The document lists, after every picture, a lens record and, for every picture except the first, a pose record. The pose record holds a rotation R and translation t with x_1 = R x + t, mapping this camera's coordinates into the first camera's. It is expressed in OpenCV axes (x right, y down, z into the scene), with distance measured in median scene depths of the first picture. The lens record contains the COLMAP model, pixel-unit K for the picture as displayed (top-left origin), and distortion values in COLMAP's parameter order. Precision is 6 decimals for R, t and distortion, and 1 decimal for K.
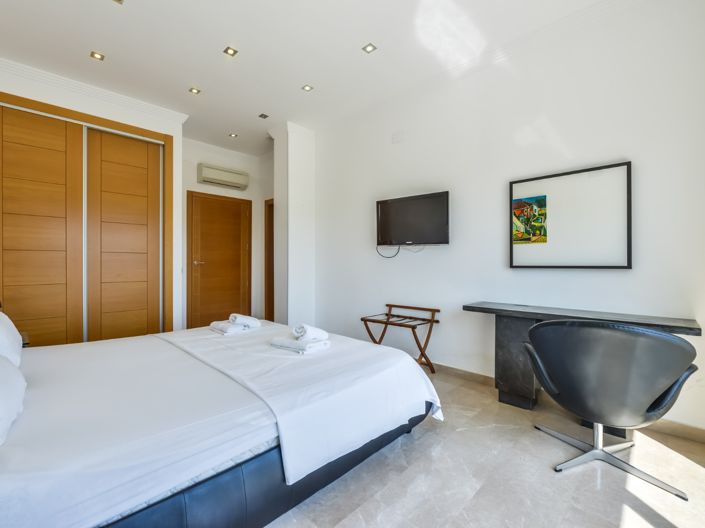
lens RADIAL K [[315.0, 0, 352.5], [0, 315.0, 264.0], [0, 0, 1]] dist [-0.011238, -0.000341]
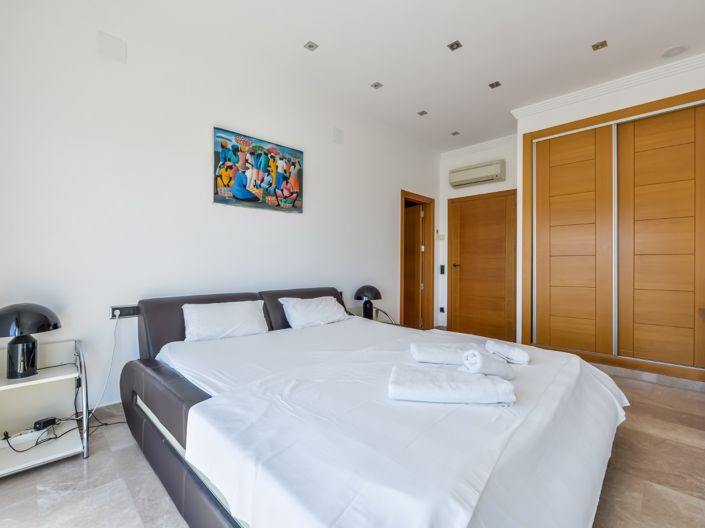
lens RADIAL K [[337.6, 0, 352.5], [0, 337.6, 264.0], [0, 0, 1]] dist [0.001350, 0.000249]
pose [[-0.028412, -0.009151, -0.999554, 0.210391], [-0.004076, 0.999951, -0.009039, 0.000724], [0.999588, 0.003817, -0.028448, 0.234735]]
